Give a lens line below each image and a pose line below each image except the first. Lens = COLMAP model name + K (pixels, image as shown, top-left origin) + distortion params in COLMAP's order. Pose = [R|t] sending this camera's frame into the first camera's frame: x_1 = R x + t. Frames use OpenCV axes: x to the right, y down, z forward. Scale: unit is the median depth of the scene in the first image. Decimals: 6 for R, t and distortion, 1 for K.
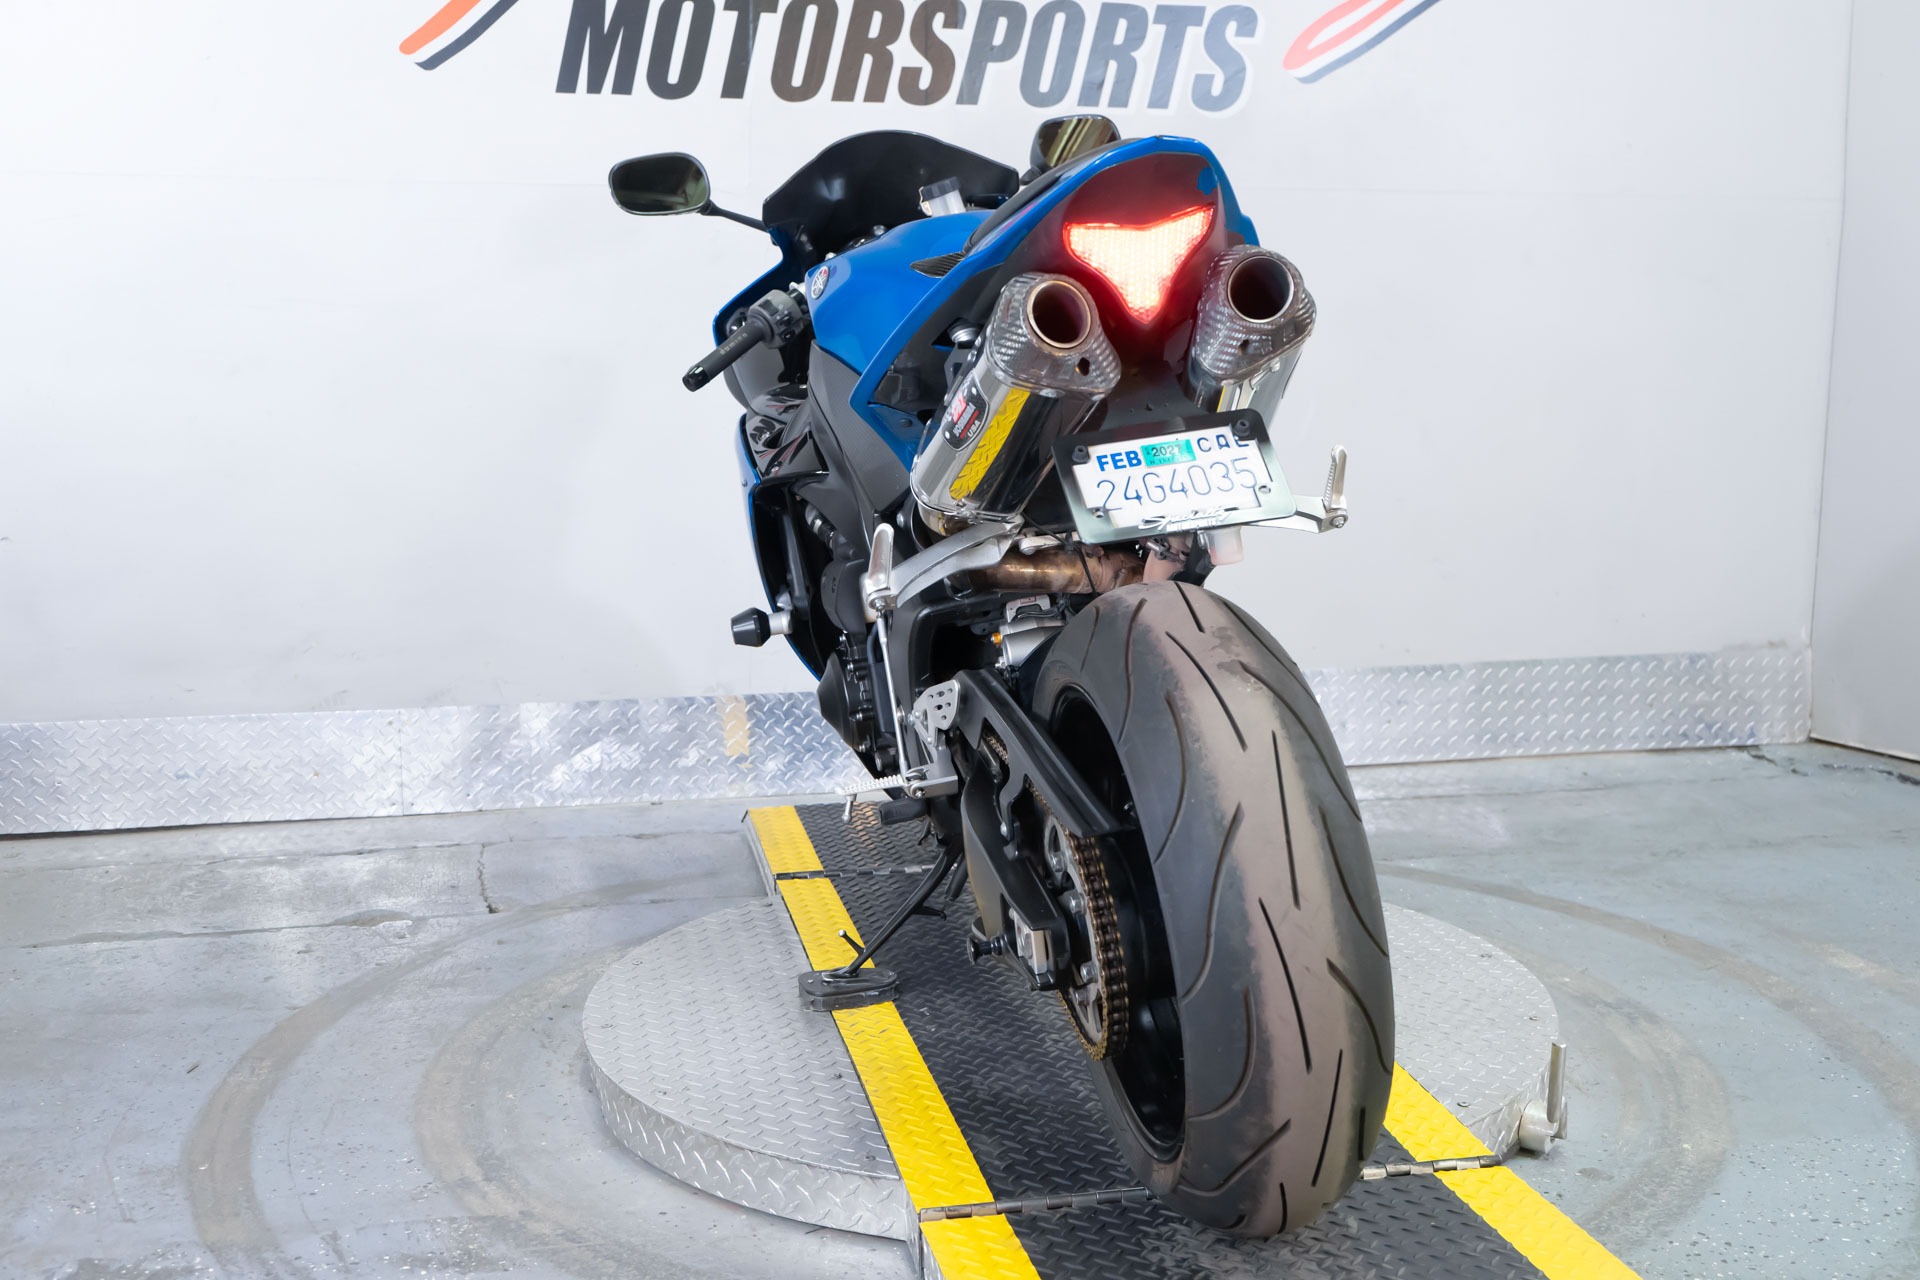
lens RADIAL K [[2220.8, 0, 964.0], [0, 2220.8, 638.4], [0, 0, 1]] dist [0.030097, 0.000000]
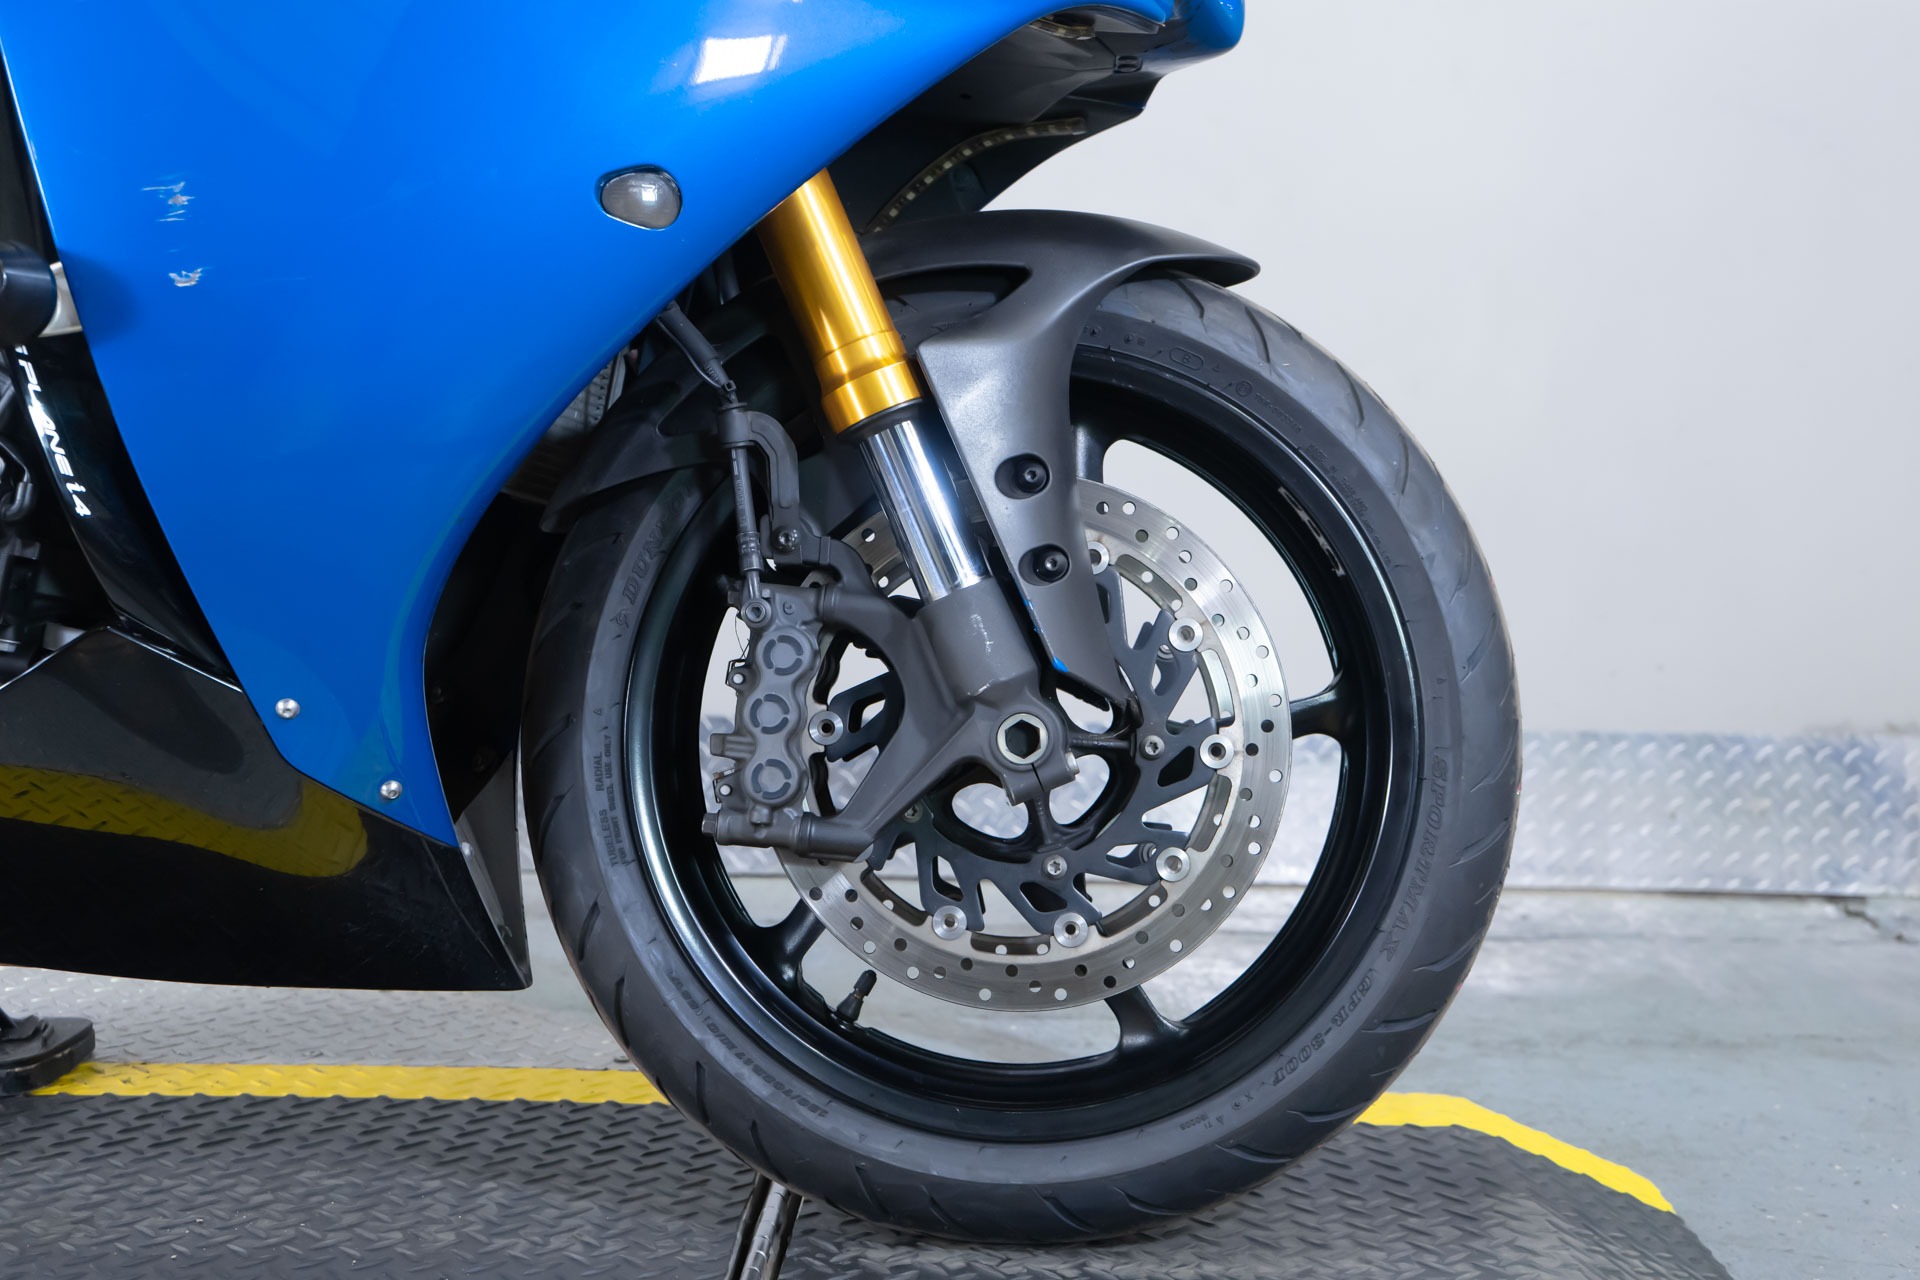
lens RADIAL K [[2290.9, 0, 982.8], [0, 2290.9, 613.8], [0, 0, 1]] dist [0.049172, 0.000000]
pose [[0.978131, 0.037991, -0.204492, 0.281012], [-0.056244, 0.994860, -0.084201, 0.042996], [0.200242, 0.093861, 0.975240, 0.387387]]
